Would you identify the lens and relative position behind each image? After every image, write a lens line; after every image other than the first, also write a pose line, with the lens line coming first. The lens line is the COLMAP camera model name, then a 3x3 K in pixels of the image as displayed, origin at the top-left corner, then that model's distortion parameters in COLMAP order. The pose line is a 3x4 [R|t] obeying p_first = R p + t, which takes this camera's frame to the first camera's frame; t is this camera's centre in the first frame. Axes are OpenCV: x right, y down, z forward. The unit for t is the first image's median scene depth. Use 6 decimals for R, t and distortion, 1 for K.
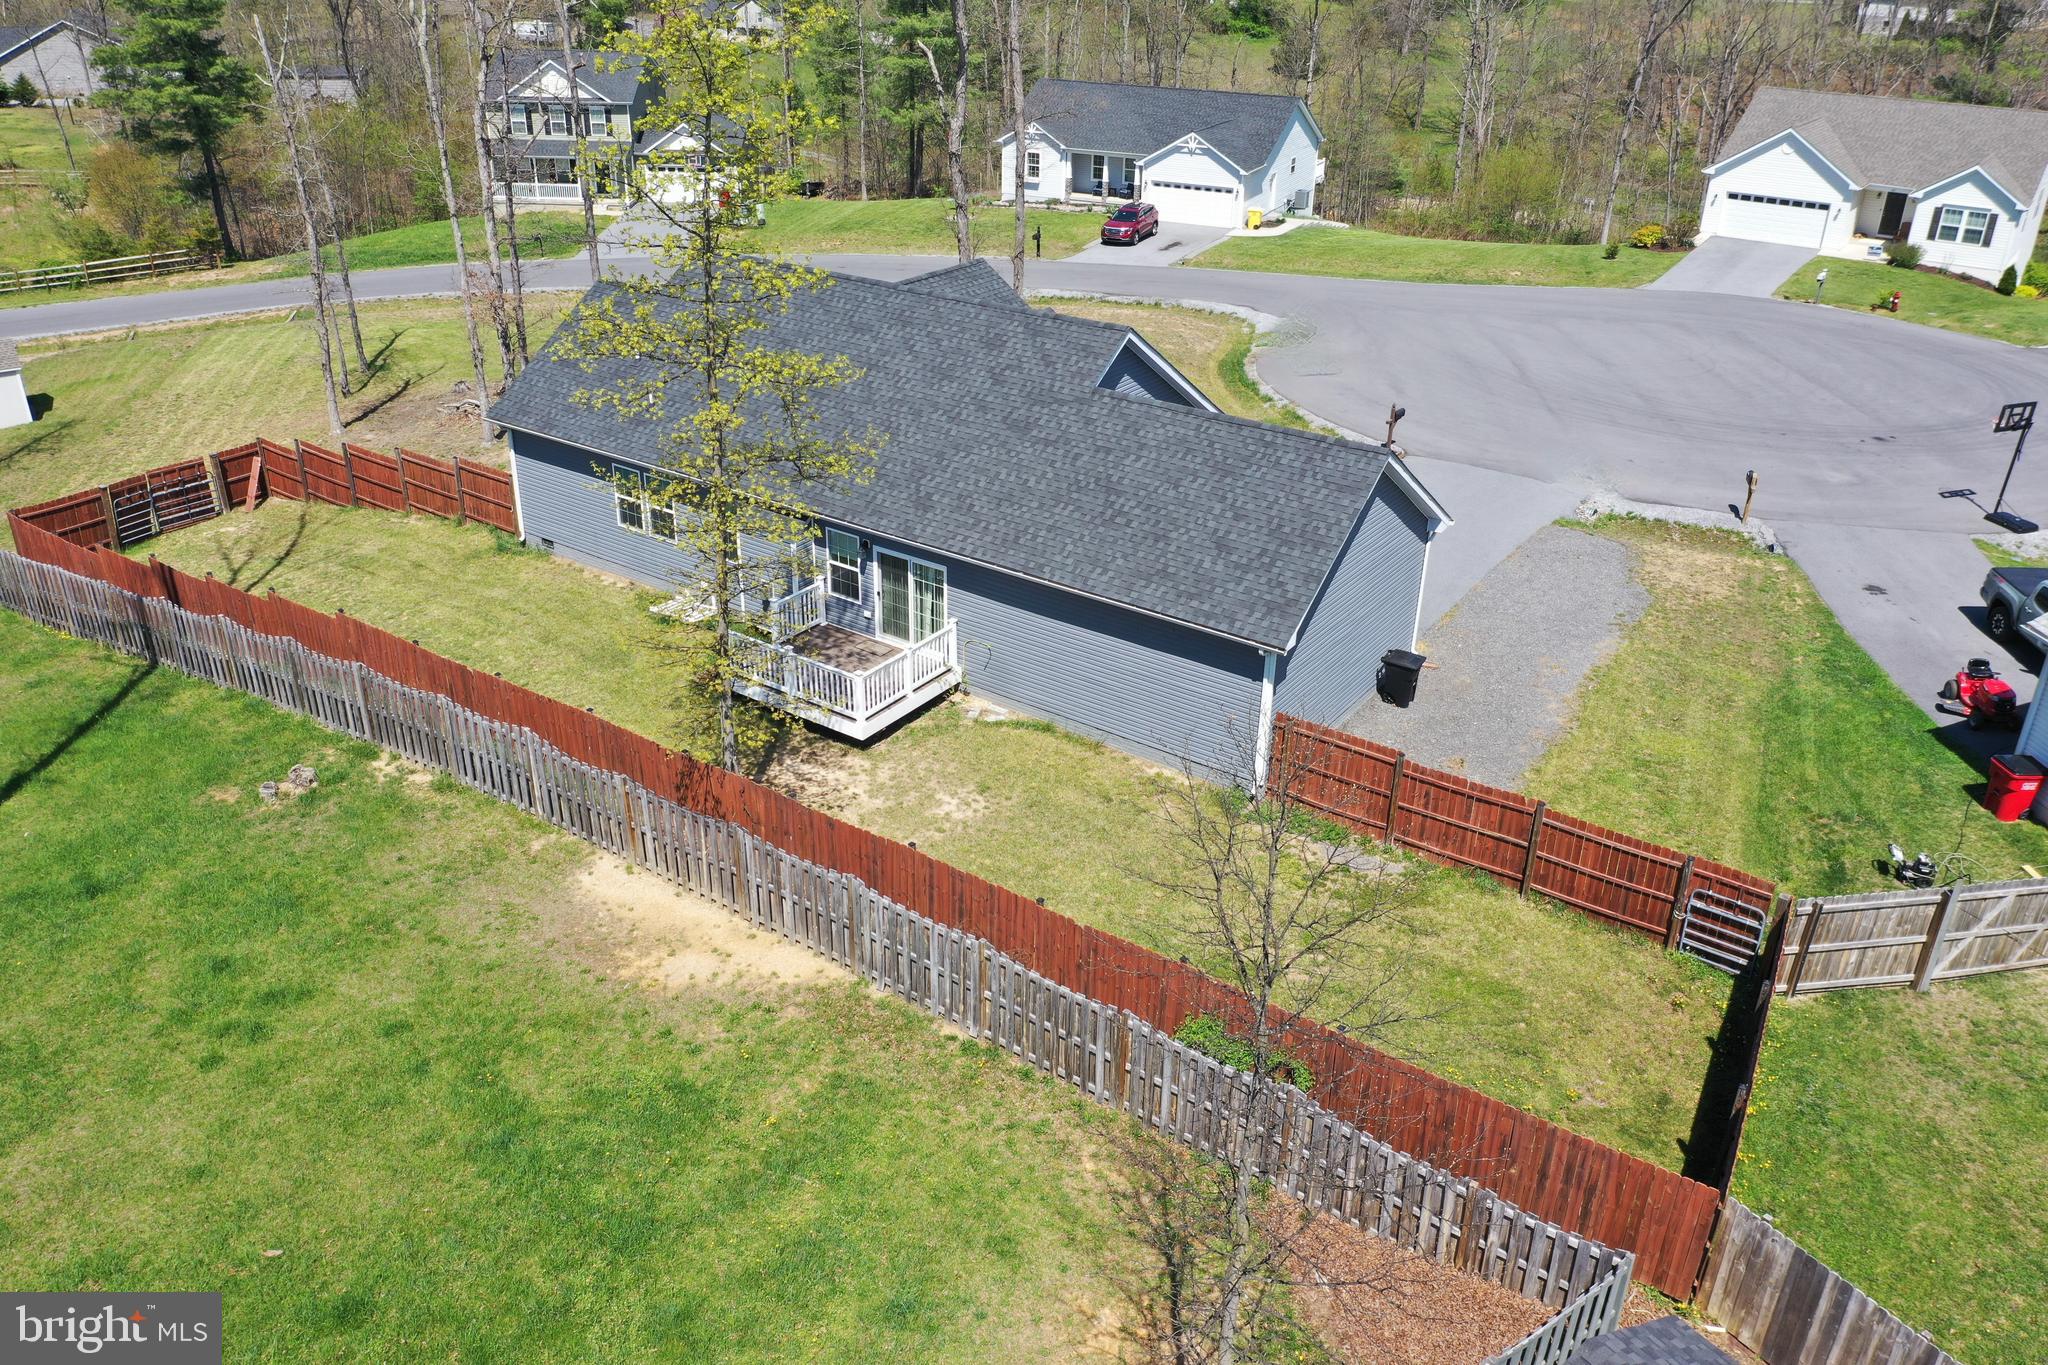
lens RADIAL K [[1595.3, 0, 1025.1], [0, 1595.3, 679.1], [0, 0, 1]] dist [-0.014869, -0.008620]
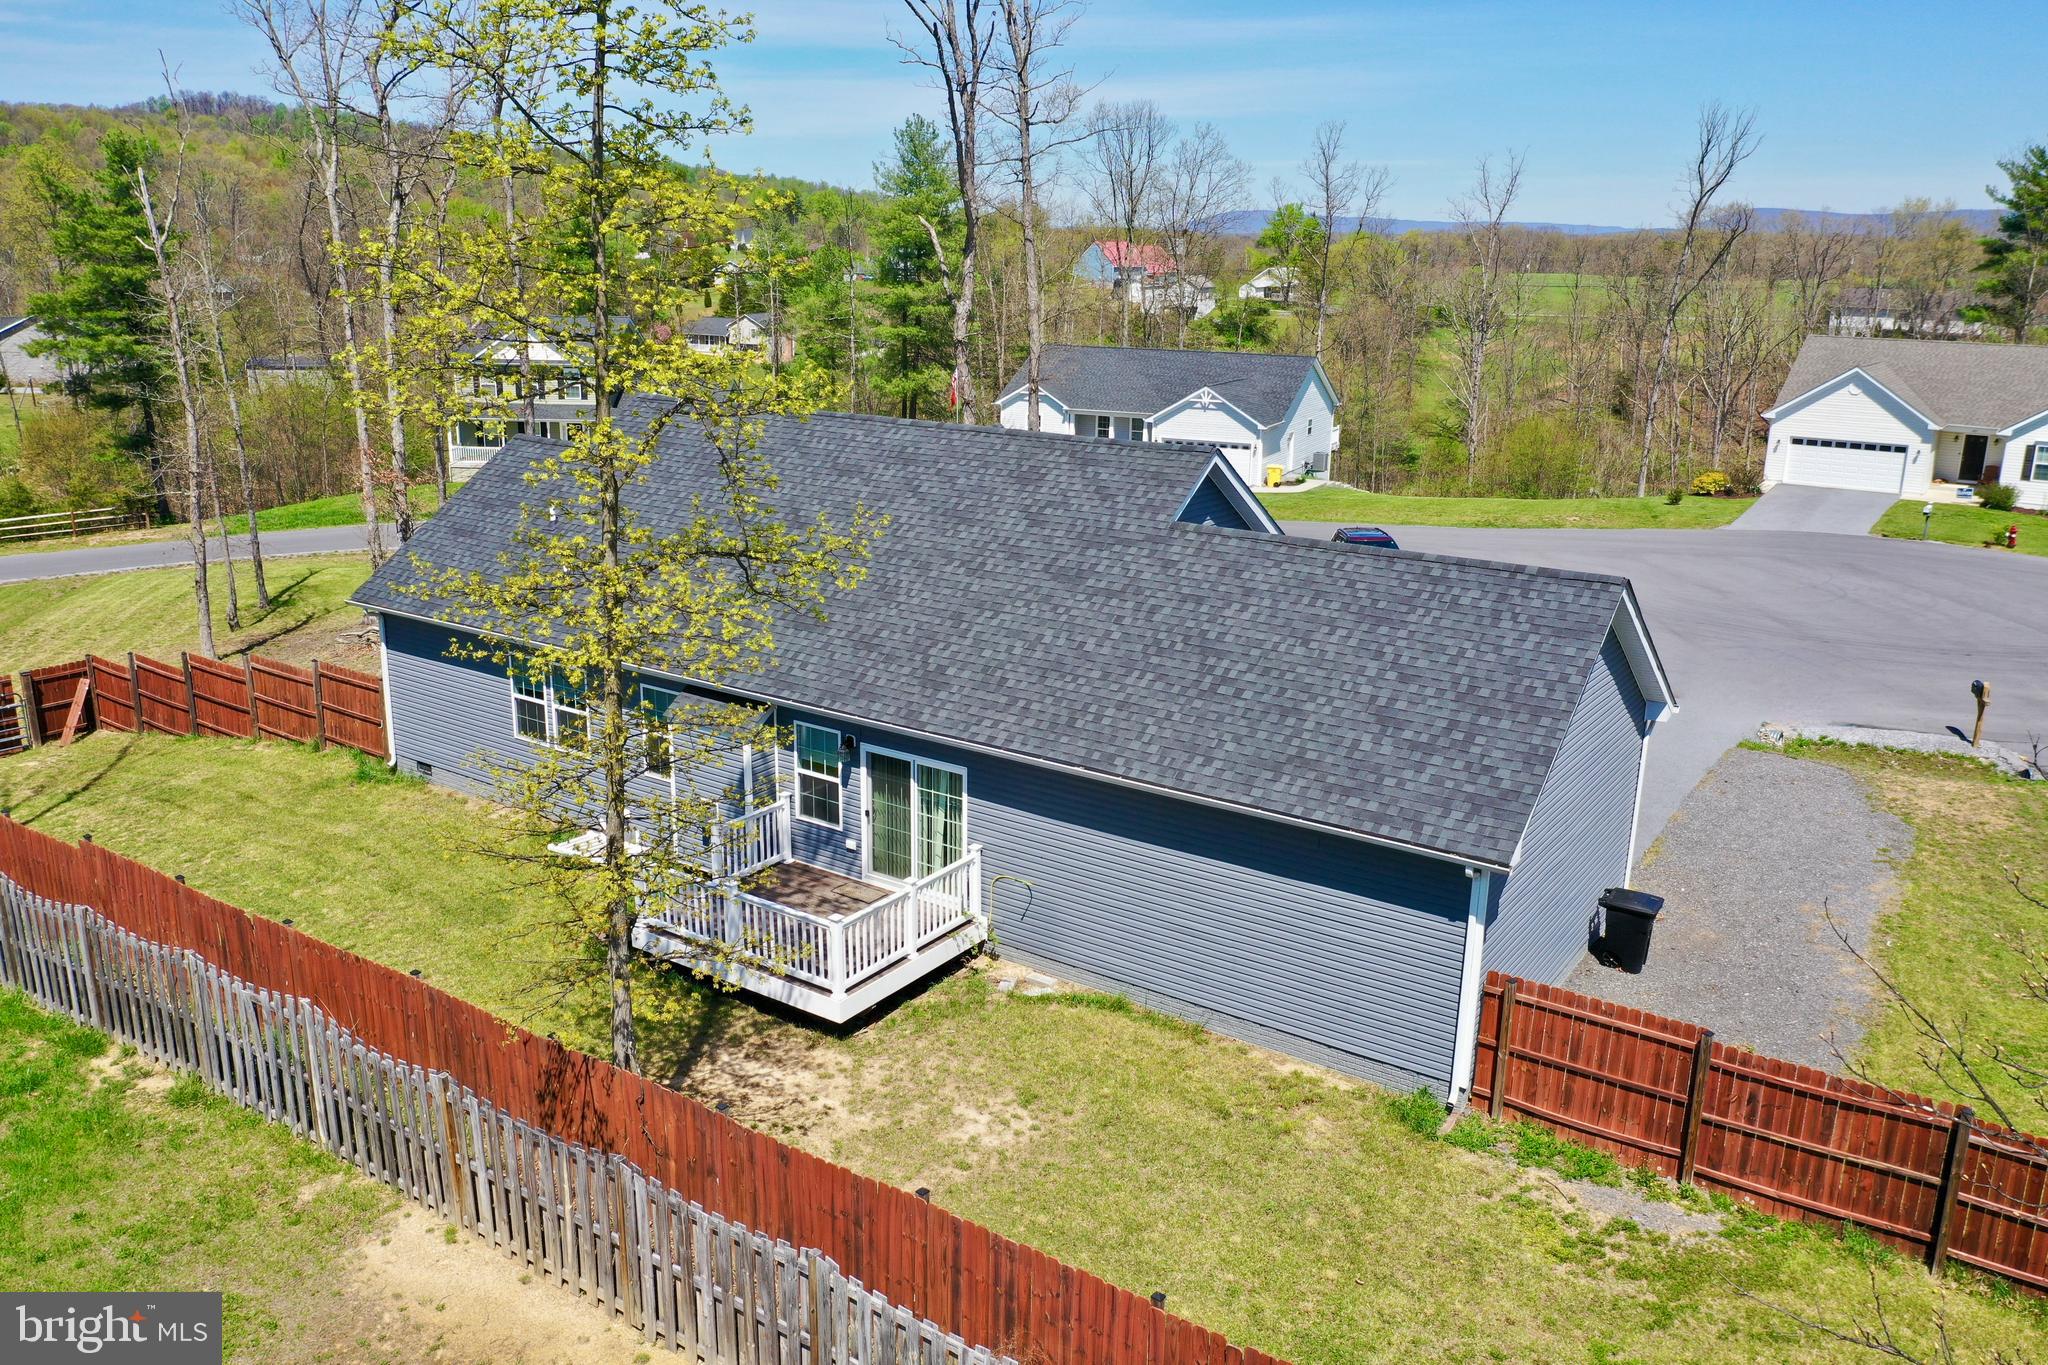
lens RADIAL K [[1593.0, 0, 1024.0], [0, 1593.0, 682.5], [0, 0, 1]] dist [-0.017699, -0.007051]
pose [[0.999945, -0.003208, 0.009983, -0.030401], [0.005109, 0.980470, -0.196603, 0.027906], [-0.009158, 0.196643, 0.980432, 0.308671]]
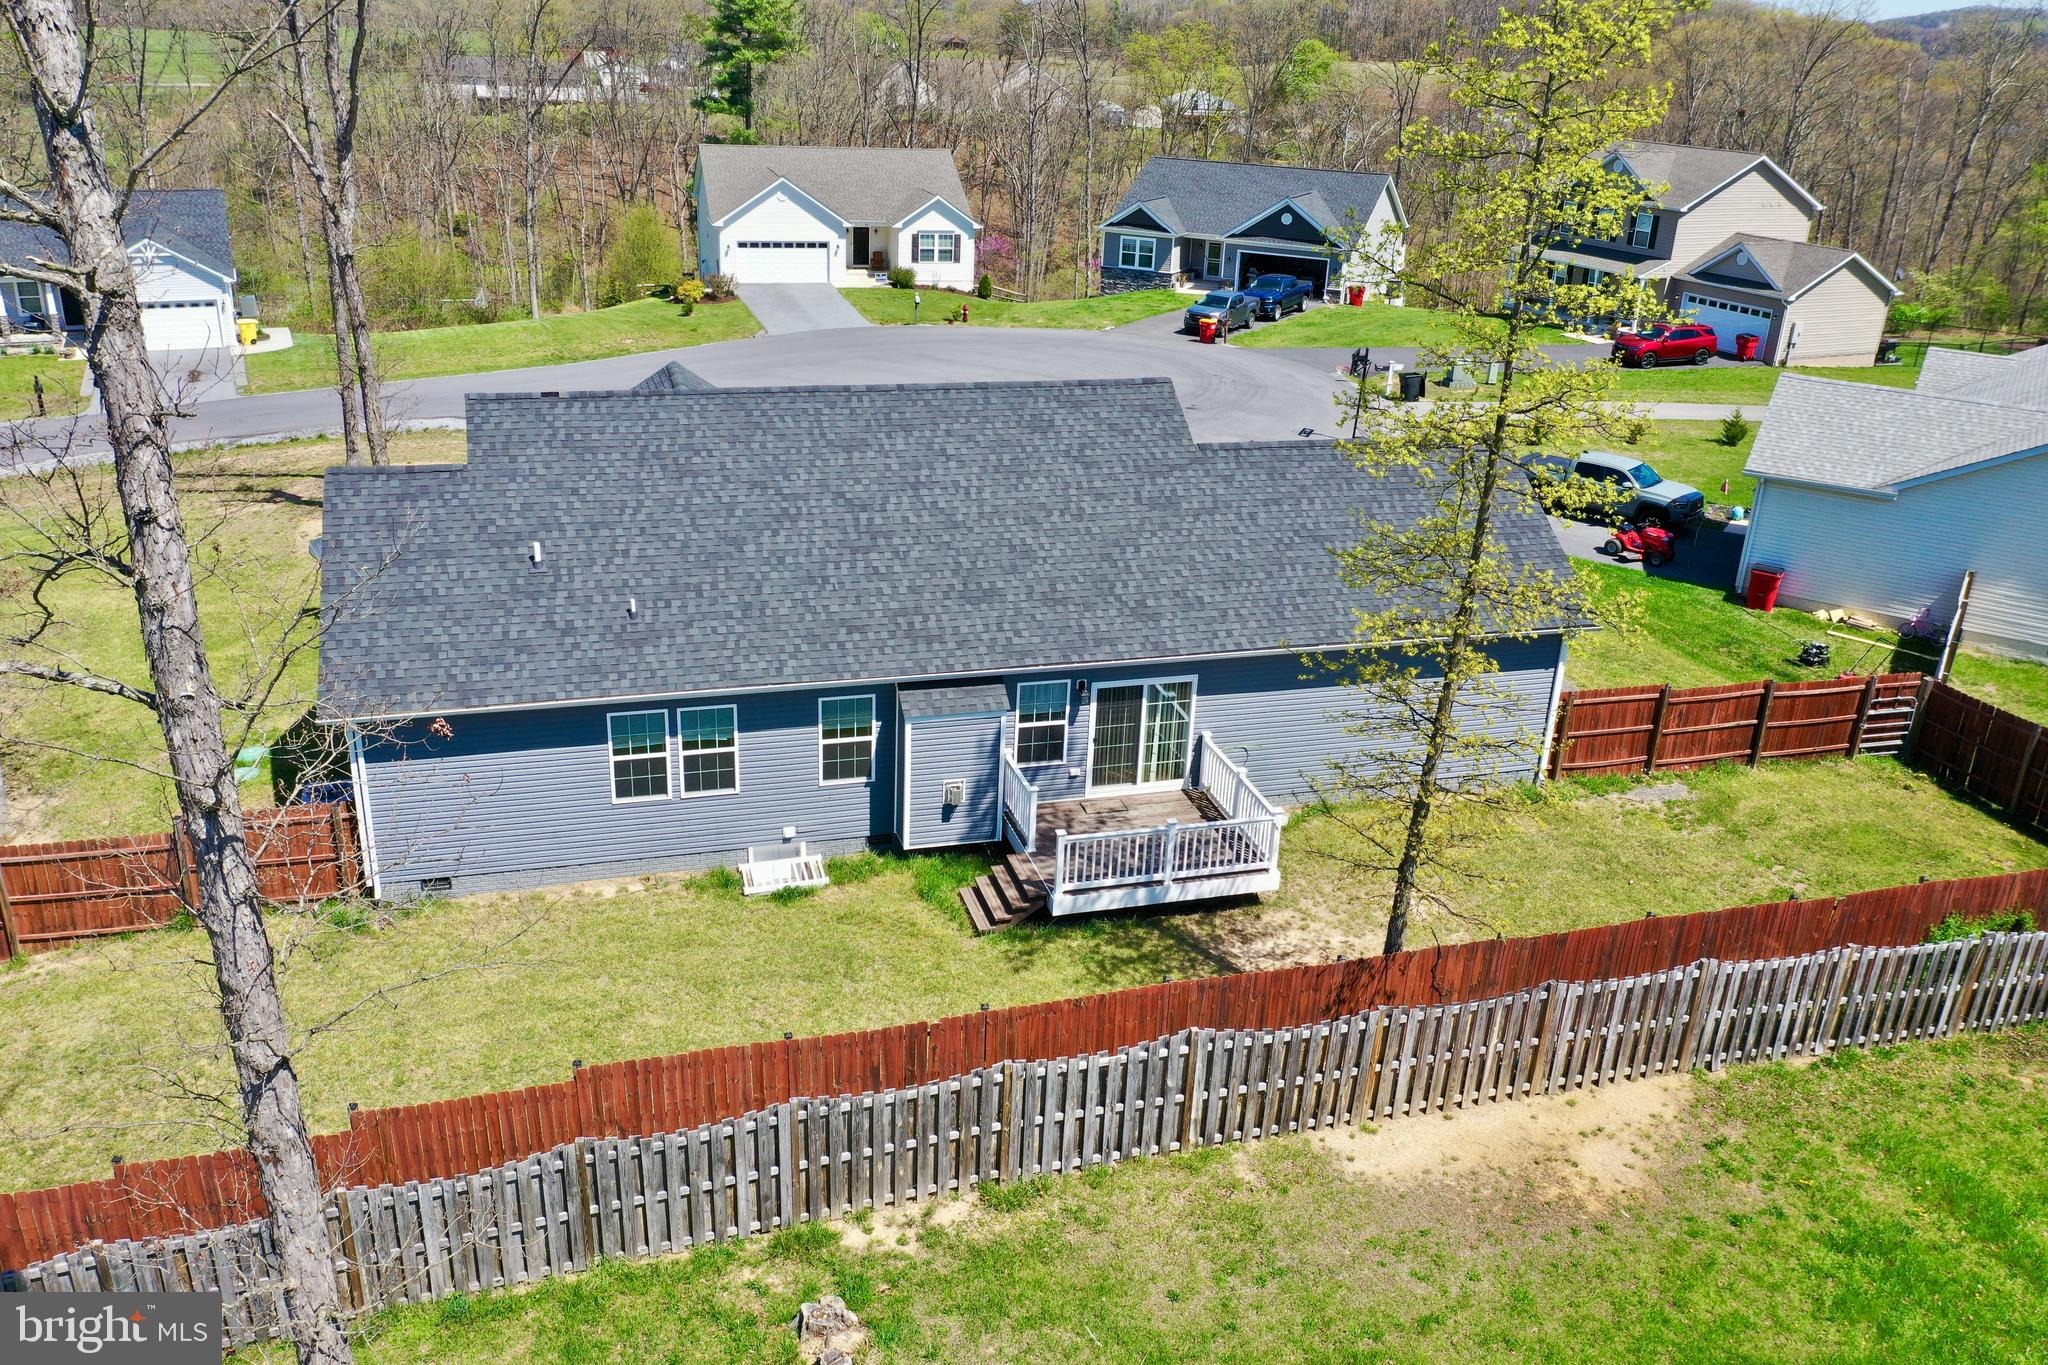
lens RADIAL K [[1593.0, 0, 1024.0], [0, 1593.0, 682.5], [0, 0, 1]] dist [-0.017699, -0.007051]
pose [[0.619527, -0.290906, 0.729081, -0.705208], [0.325744, 0.940324, 0.098396, -0.174868], [-0.714197, 0.176535, 0.677317, 0.476486]]
